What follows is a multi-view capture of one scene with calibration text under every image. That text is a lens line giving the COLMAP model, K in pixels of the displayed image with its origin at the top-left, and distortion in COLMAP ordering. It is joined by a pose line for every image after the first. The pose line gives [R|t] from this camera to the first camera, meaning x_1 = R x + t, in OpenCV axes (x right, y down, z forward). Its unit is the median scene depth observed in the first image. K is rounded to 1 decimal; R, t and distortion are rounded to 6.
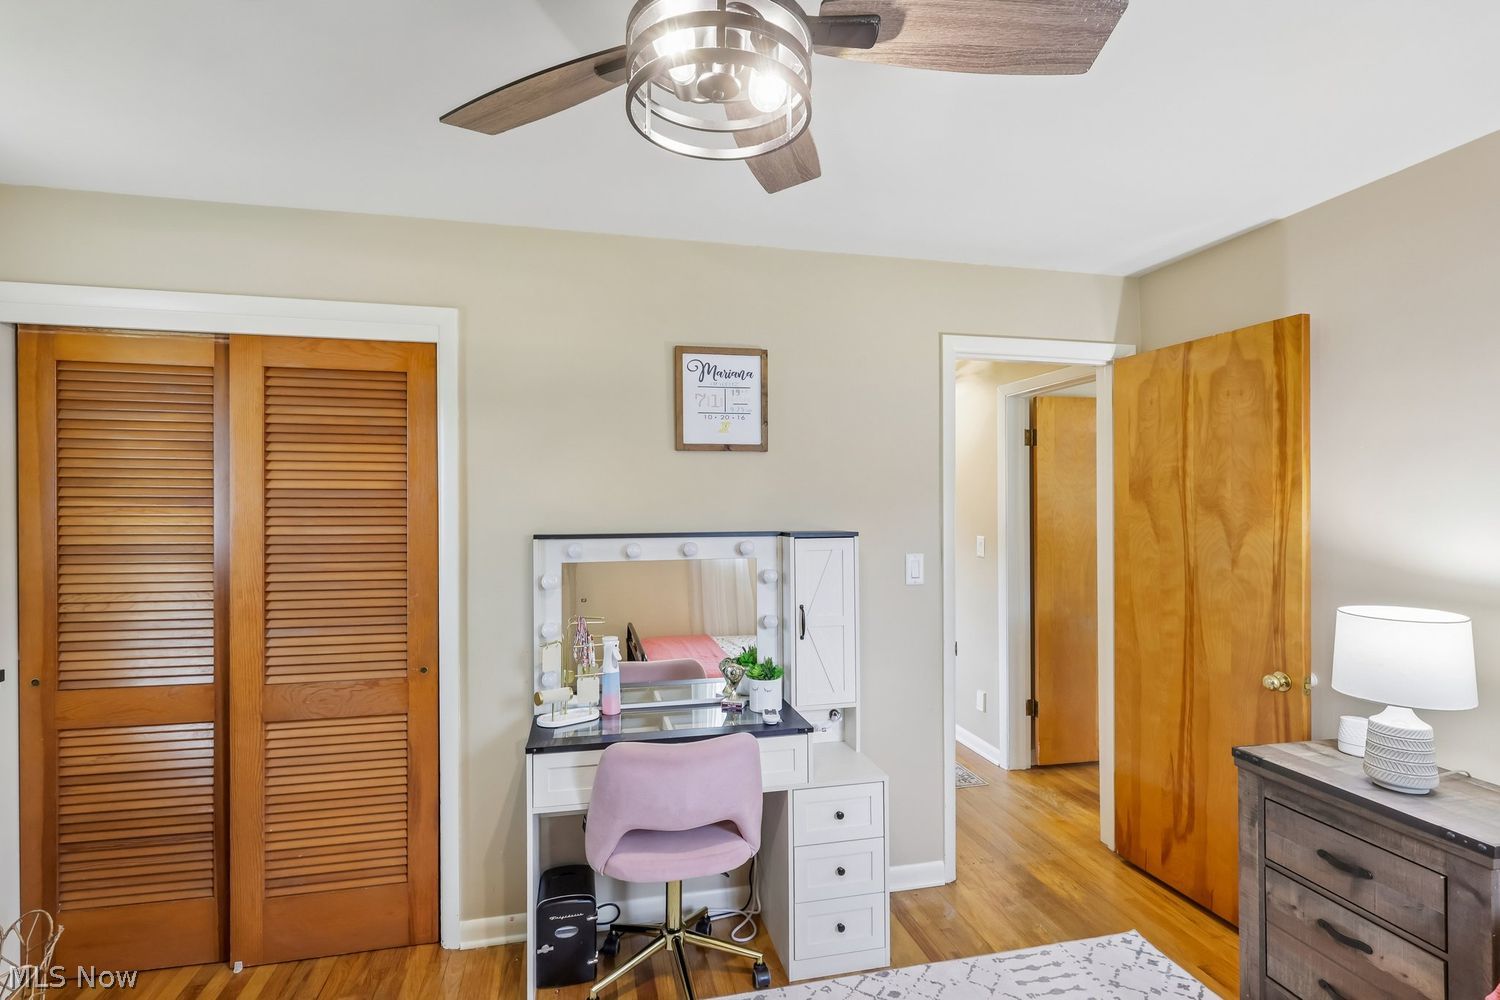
lens RADIAL K [[705.0, 0, 750.3], [0, 705.0, 499.4], [0, 0, 1]] dist [-0.002458, 0.001195]
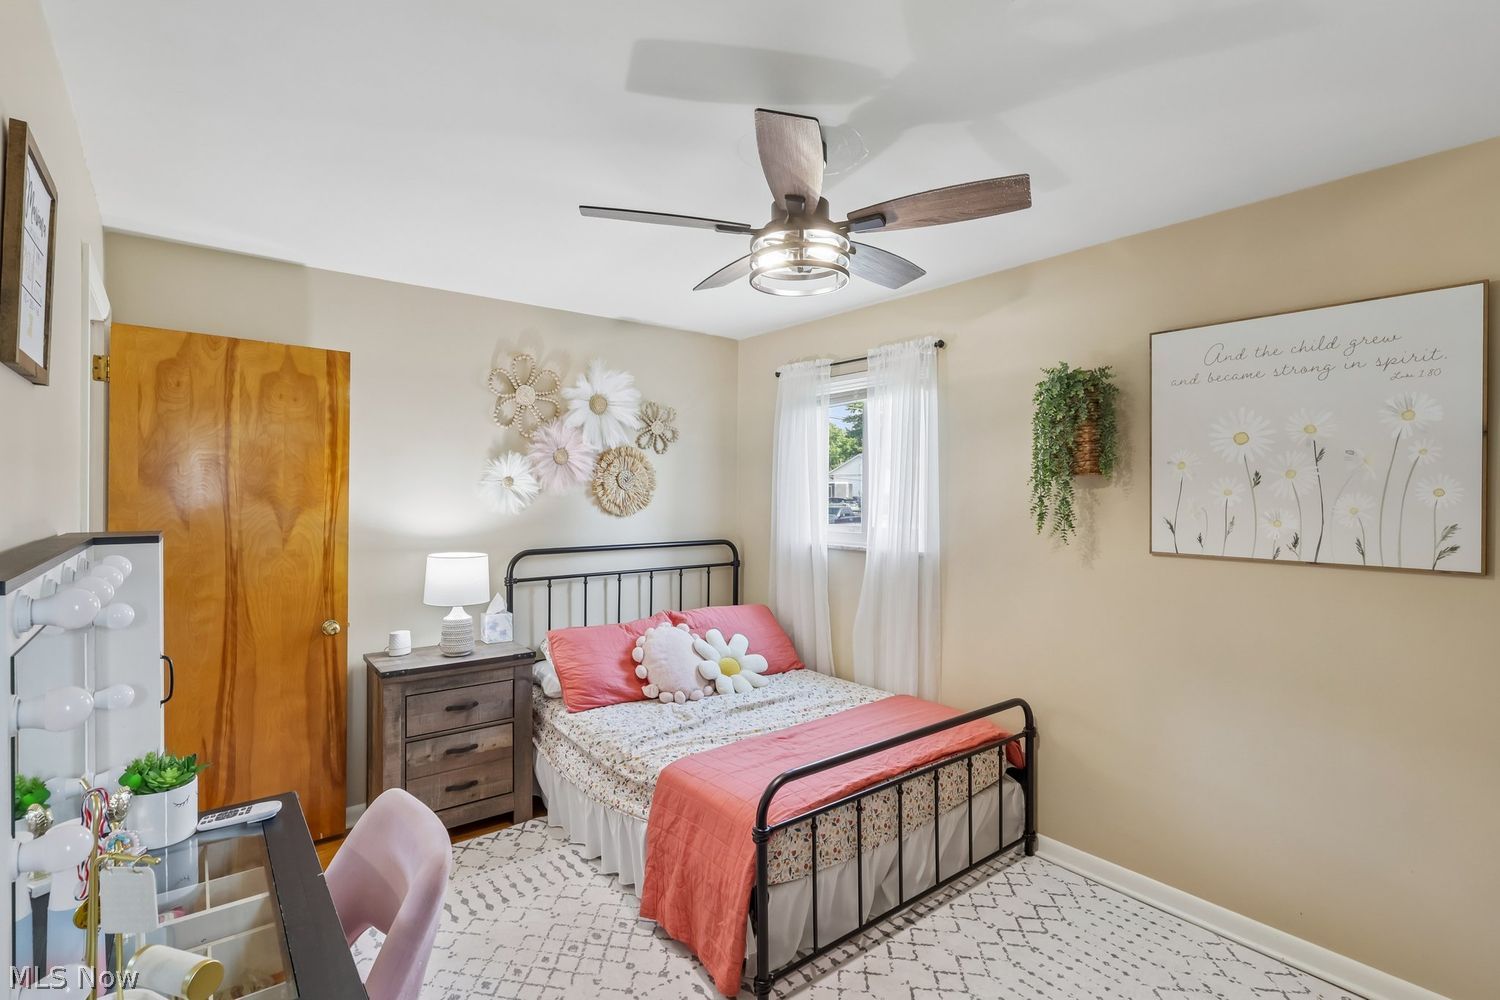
lens RADIAL K [[705.0, 0, 735.2], [0, 705.0, 491.2], [0, 0, 1]] dist [-0.002458, 0.001195]
pose [[-0.408707, 0.006675, 0.912641, -0.703861], [-0.007637, 0.999913, -0.010733, 0.013139], [-0.912634, -0.011357, -0.408620, 0.804479]]
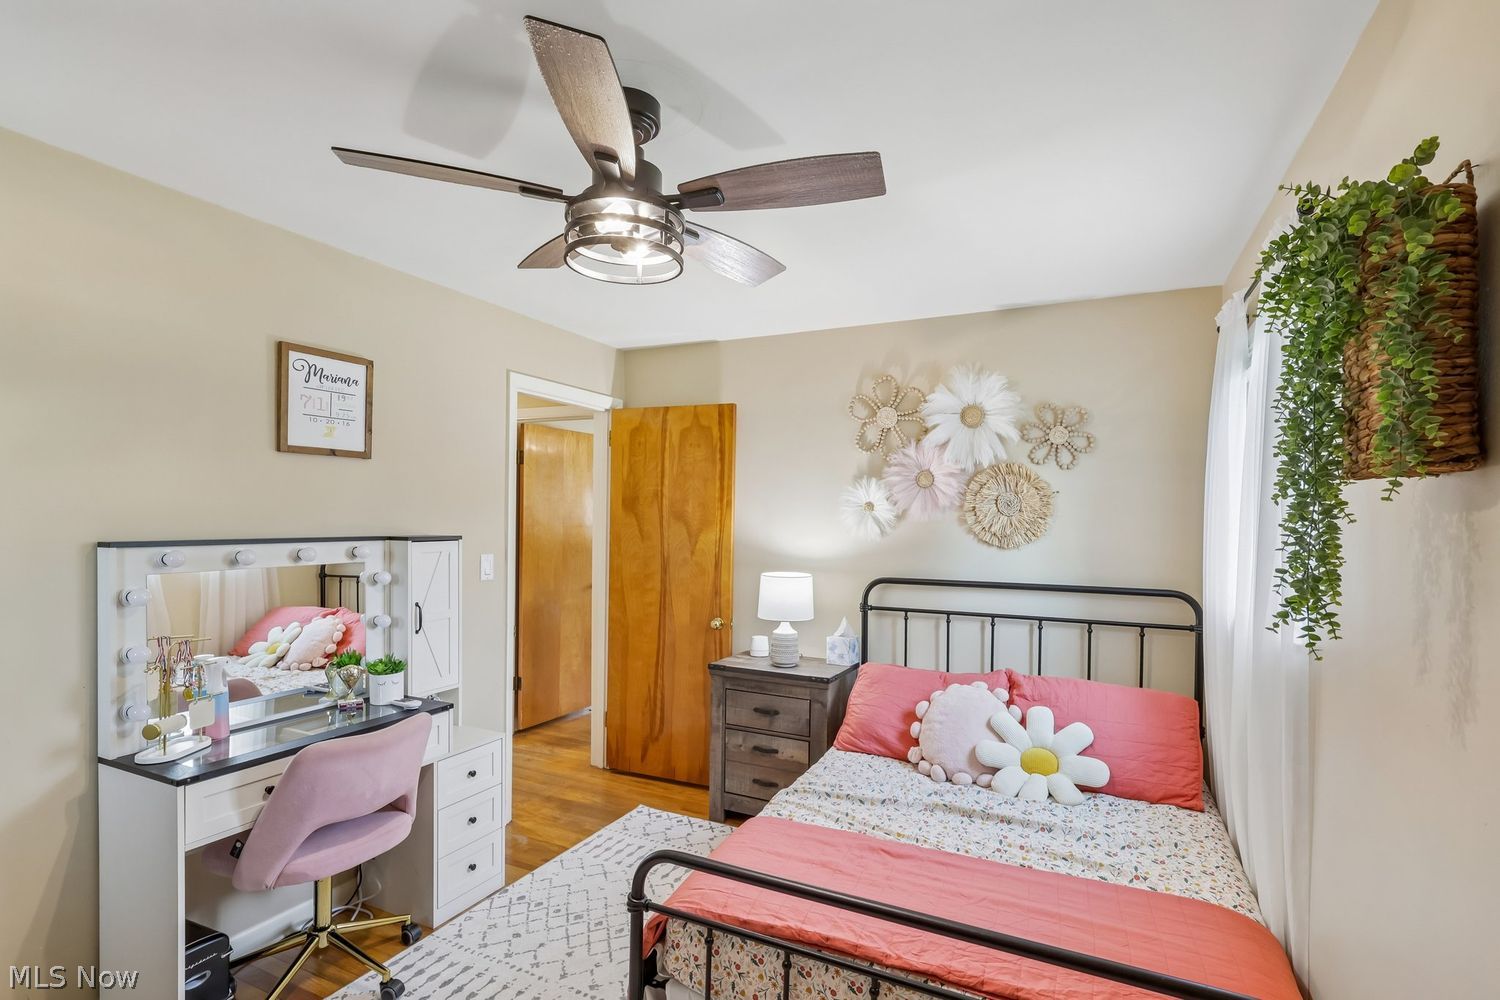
lens RADIAL K [[705.0, 0, 749.8], [0, 705.0, 521.9], [0, 0, 1]] dist [-0.002458, 0.001195]
pose [[0.633283, 0.006199, 0.773896, -0.454829], [-0.020639, 0.999748, 0.008881, 0.003824], [-0.773645, -0.021597, 0.633251, -0.094597]]
